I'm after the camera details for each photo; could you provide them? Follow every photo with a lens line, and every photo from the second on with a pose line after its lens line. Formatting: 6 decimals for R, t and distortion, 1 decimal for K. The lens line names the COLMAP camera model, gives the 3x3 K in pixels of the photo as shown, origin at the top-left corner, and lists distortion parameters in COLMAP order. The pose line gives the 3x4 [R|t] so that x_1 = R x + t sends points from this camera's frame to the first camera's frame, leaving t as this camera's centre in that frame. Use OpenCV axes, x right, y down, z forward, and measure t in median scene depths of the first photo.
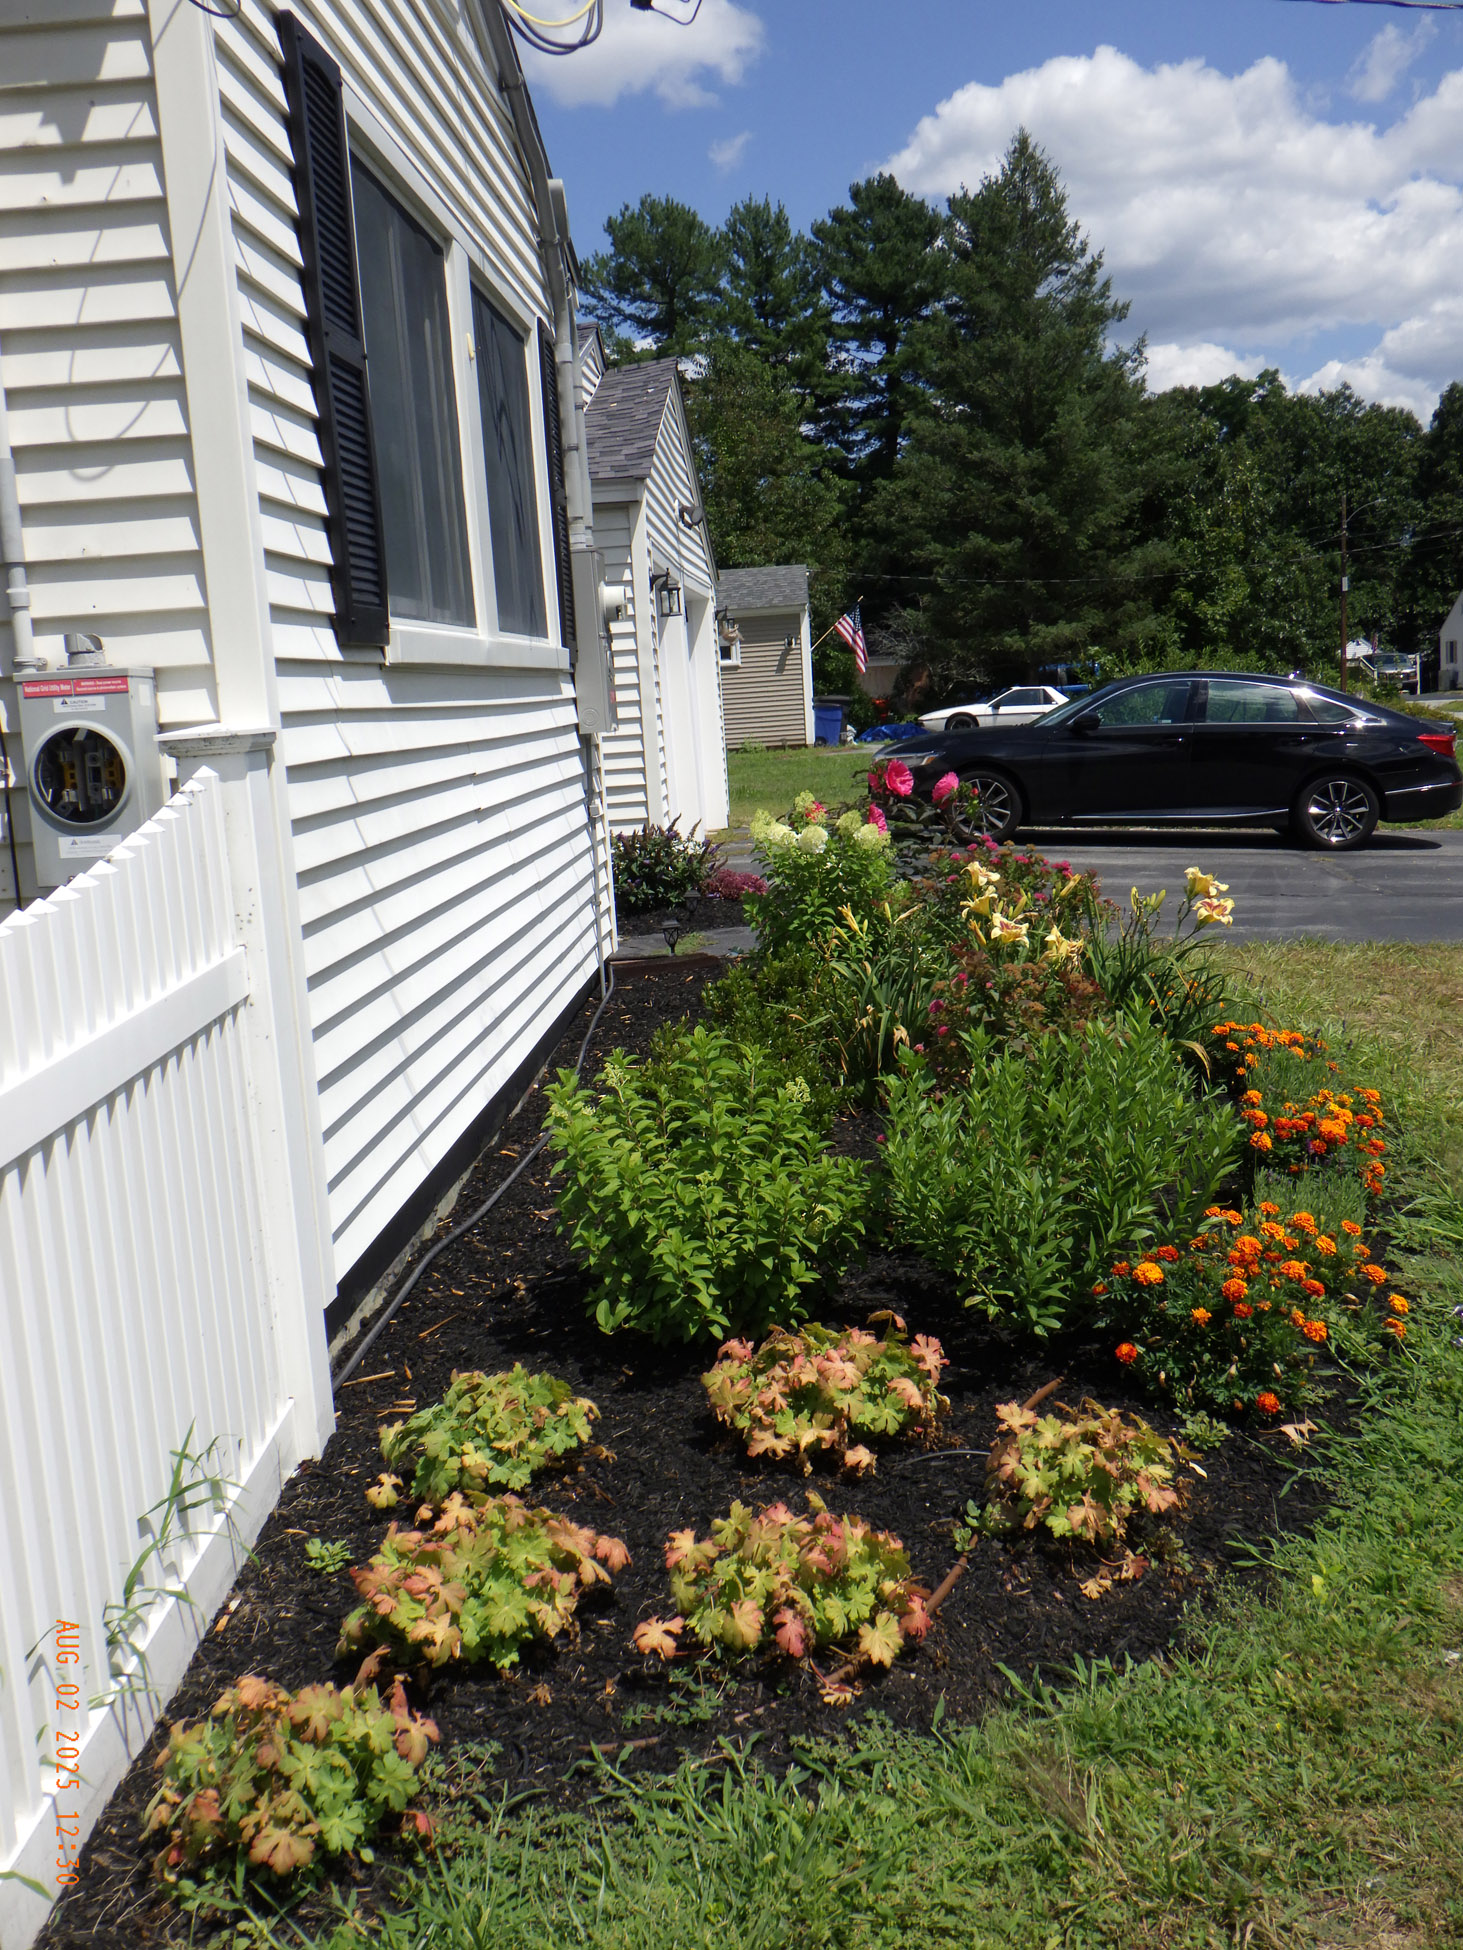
lens RADIAL K [[1943.6, 0, 733.1], [0, 1943.6, 1030.4], [0, 0, 1]] dist [0.048161, -0.021881]
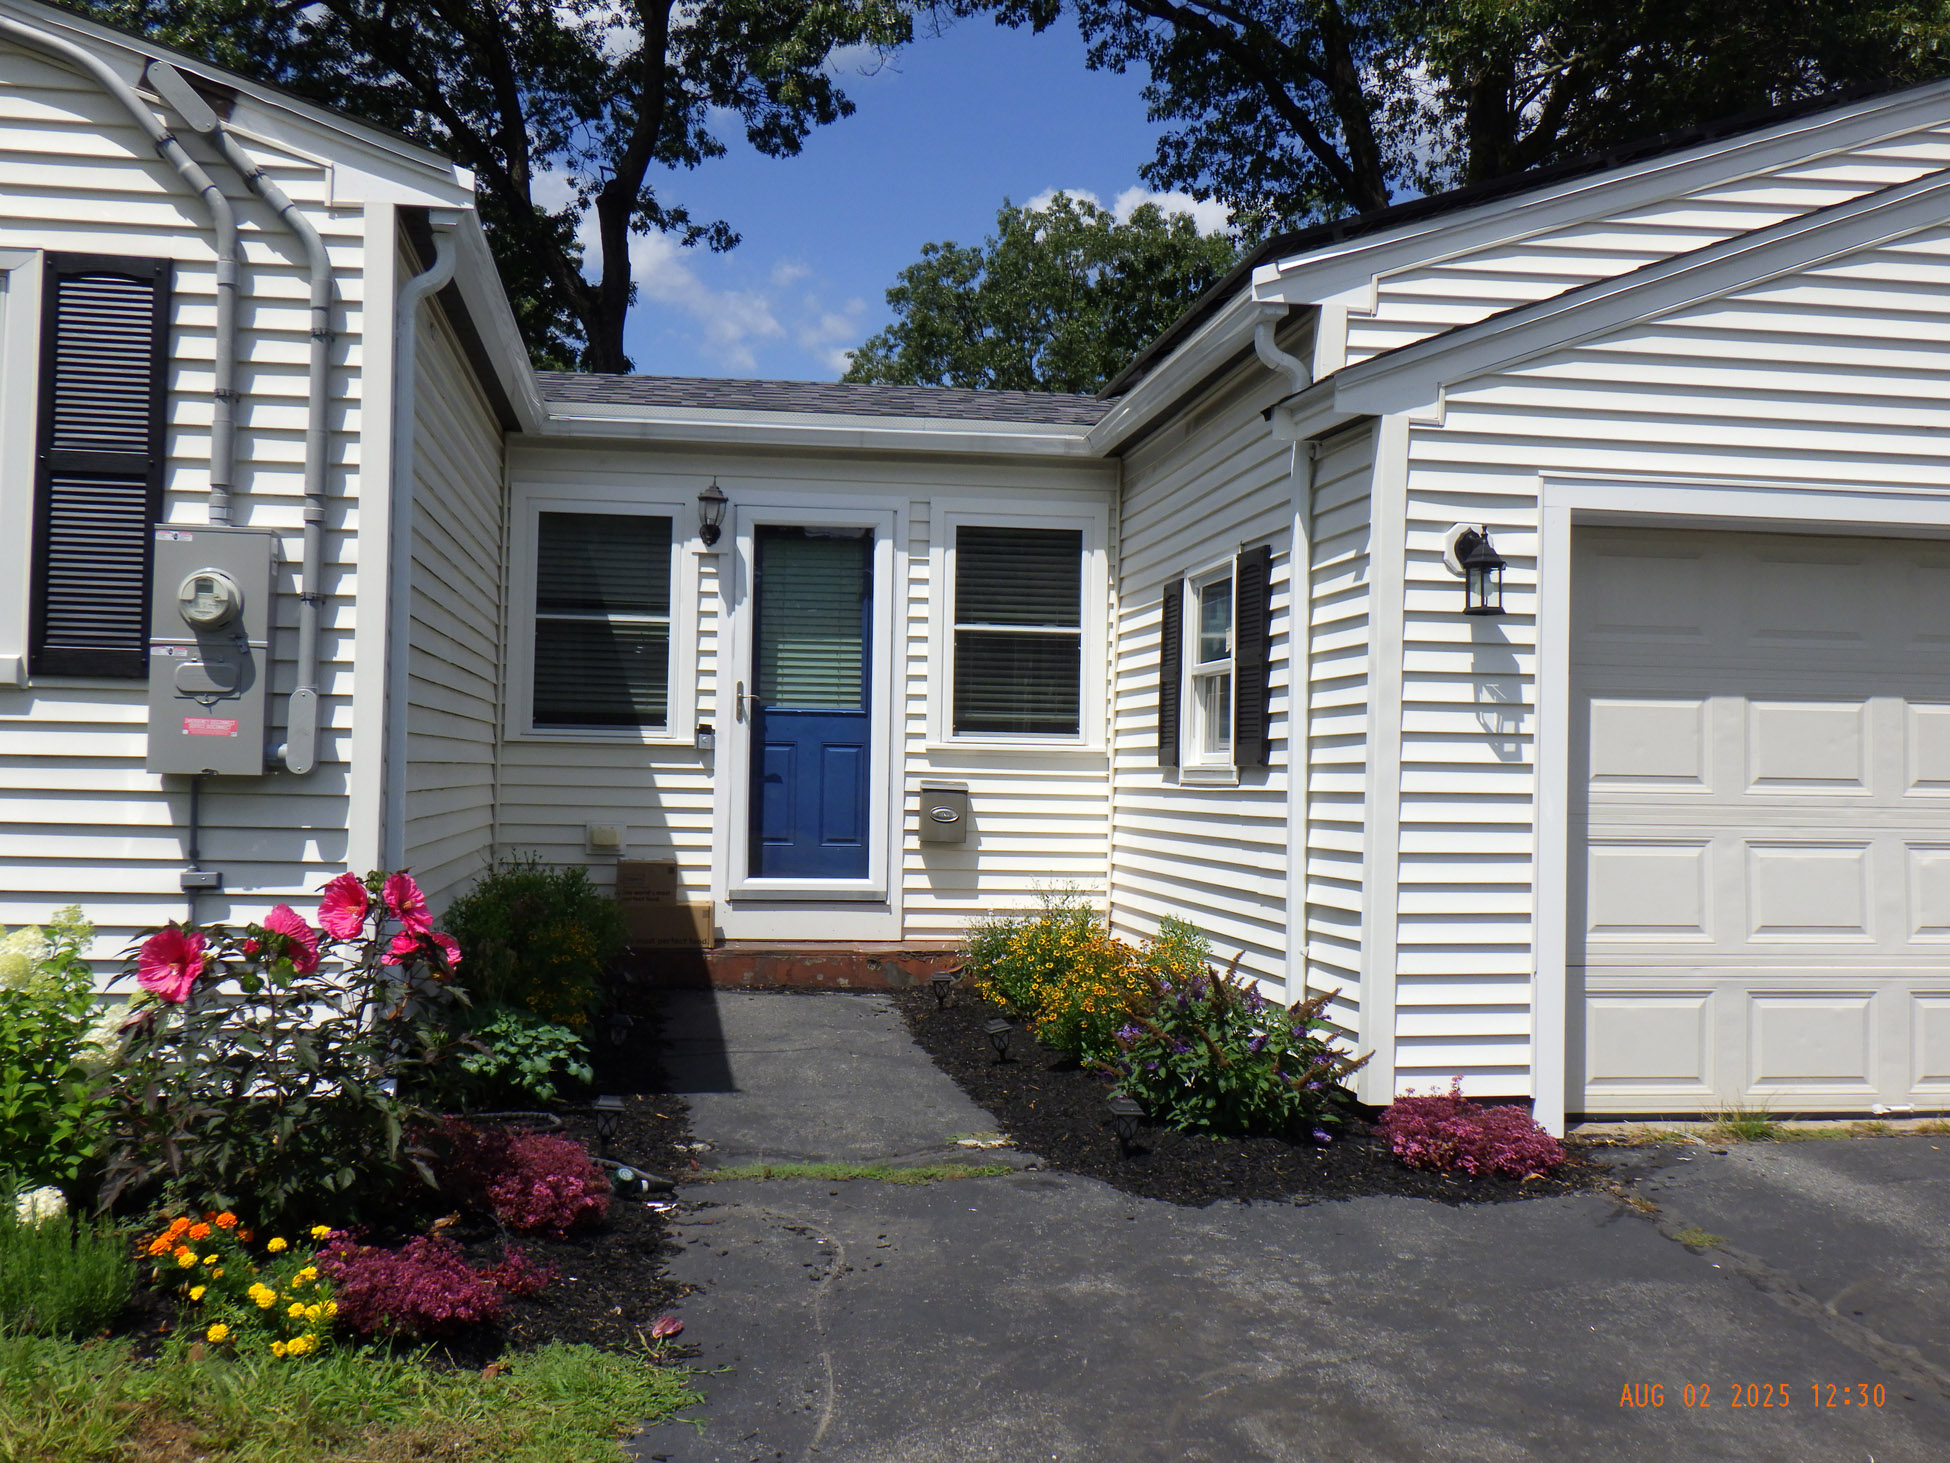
lens RADIAL K [[1941.5, 0, 921.3], [0, 1941.5, 732.7], [0, 0, 1]] dist [0.036609, -0.023688]
pose [[0.189346, 0.050078, -0.980633, 0.133747], [-0.206151, 0.978467, 0.010163, -0.044771], [0.960026, 0.200234, 0.195593, 0.216411]]
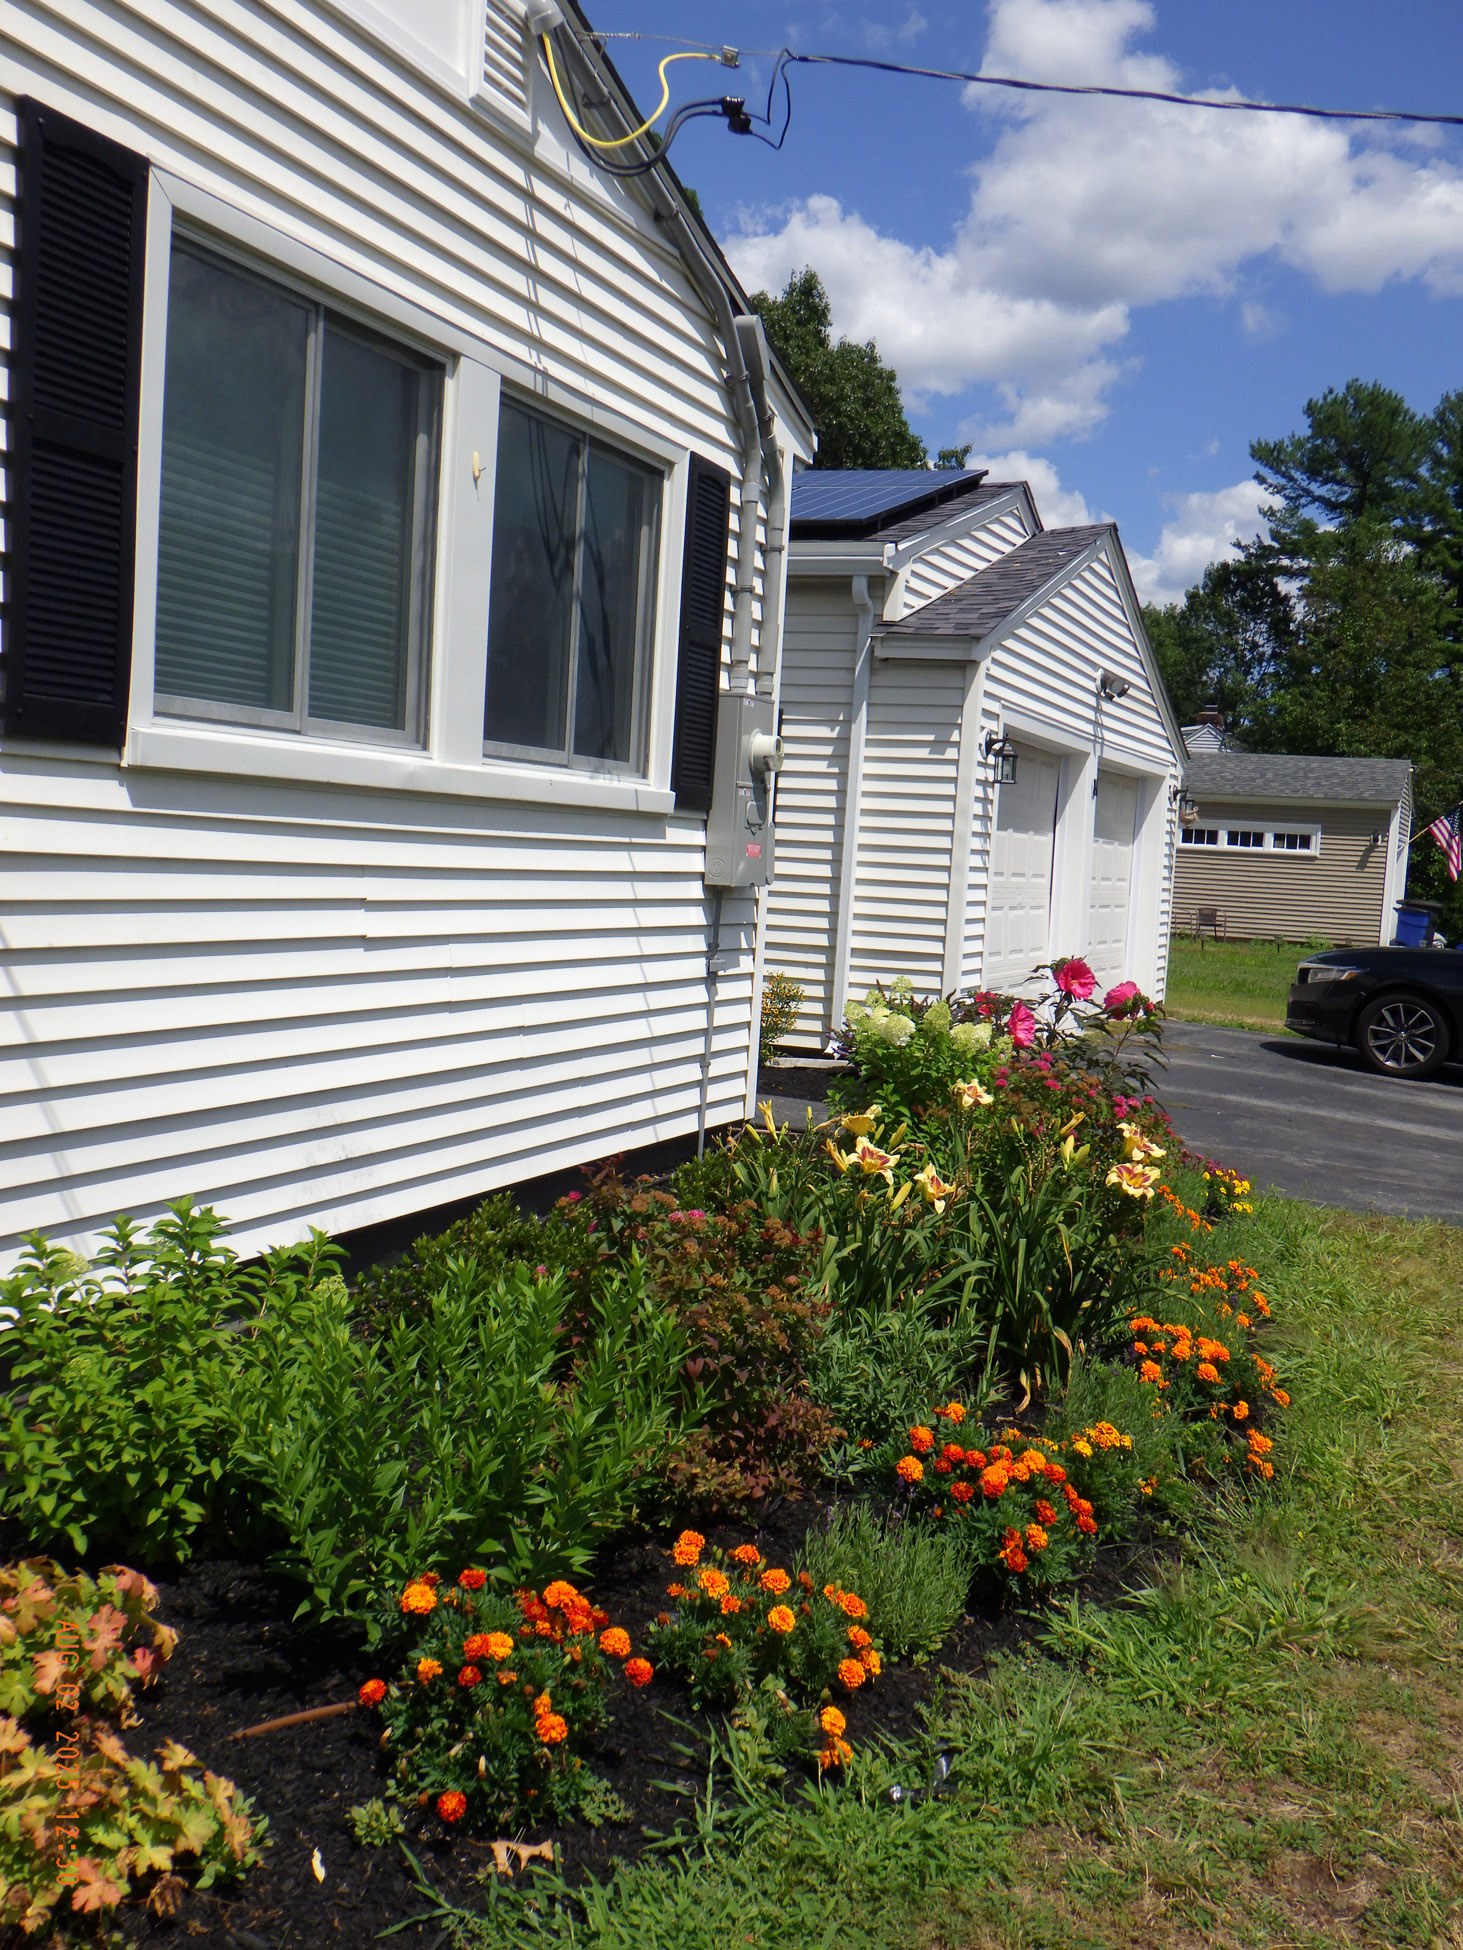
lens RADIAL K [[1943.6, 0, 733.1], [0, 1943.6, 1030.4], [0, 0, 1]] dist [0.048161, -0.021881]
pose [[0.937995, 0.151063, -0.312002, 0.045821], [-0.174926, 0.983322, -0.049796, -0.007188], [0.299276, 0.101285, 0.948776, 0.022027]]
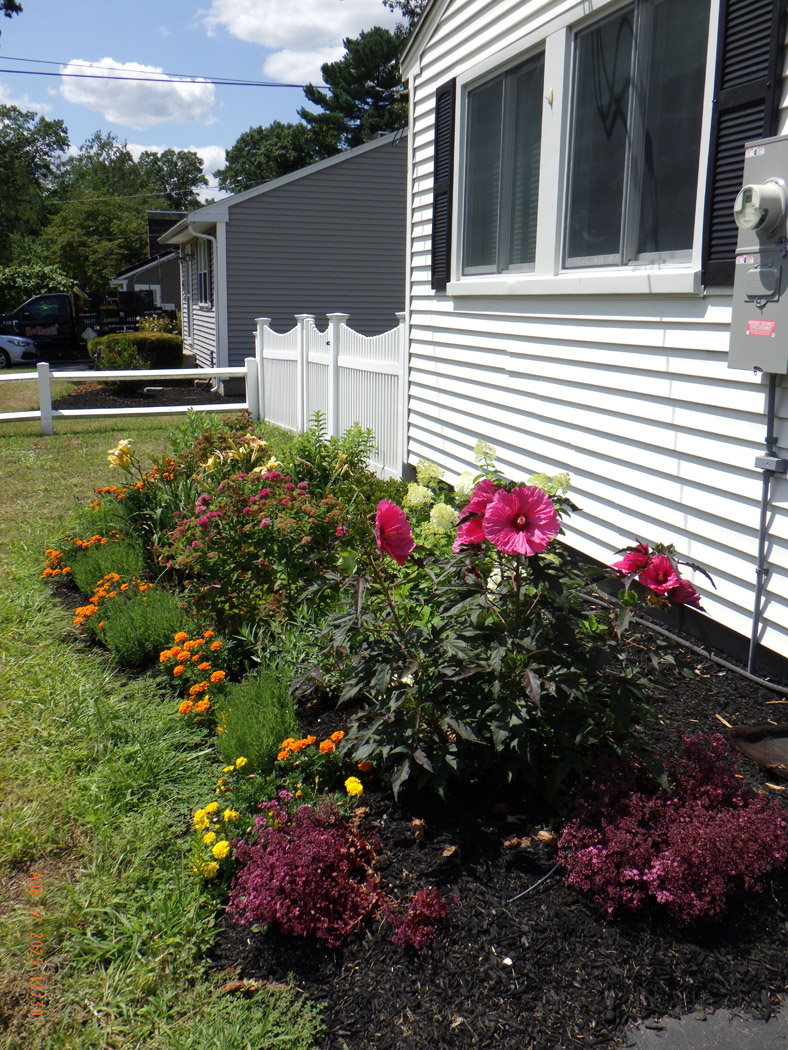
lens RADIAL K [[1046.6, 0, 394.9], [0, 1046.6, 554.9], [0, 0, 1]] dist [0.048161, -0.021881]
pose [[-0.944571, 0.136971, -0.298369, 0.042650], [0.001897, 0.911074, 0.412238, -0.051551], [0.328301, 0.388822, -0.860834, 0.264836]]
